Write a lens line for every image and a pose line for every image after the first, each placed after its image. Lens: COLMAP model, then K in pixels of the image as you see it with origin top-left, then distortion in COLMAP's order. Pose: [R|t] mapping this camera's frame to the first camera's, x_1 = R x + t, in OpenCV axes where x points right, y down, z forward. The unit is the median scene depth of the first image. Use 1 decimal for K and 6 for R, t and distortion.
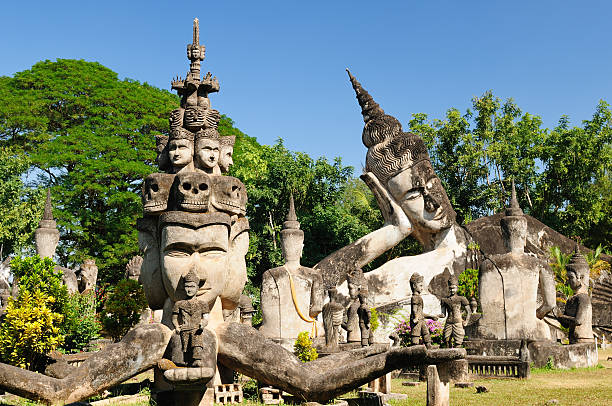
lens RADIAL K [[870.3, 0, 306.0], [0, 870.3, 203.0], [0, 0, 1]] dist [0.006022, -0.005031]
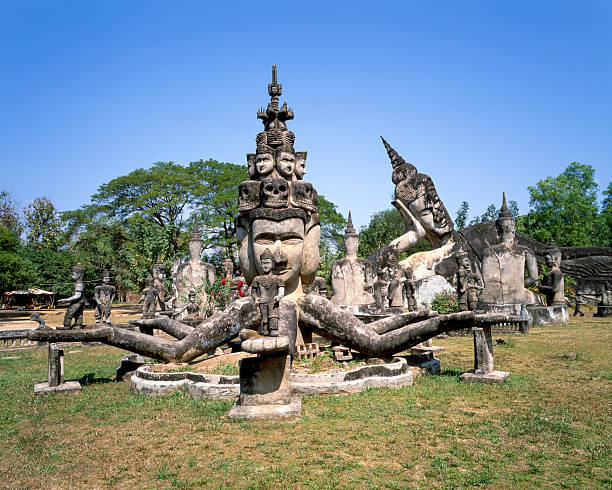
lens RADIAL K [[487.9, 0, 293.8], [0, 487.9, 236.9], [0, 0, 1]] dist [0.001120, 0.002100]
pose [[0.991441, -0.033975, -0.126057, -0.007824], [0.036206, 0.999225, 0.015449, 0.021987], [0.125435, -0.019881, 0.991903, 0.157198]]
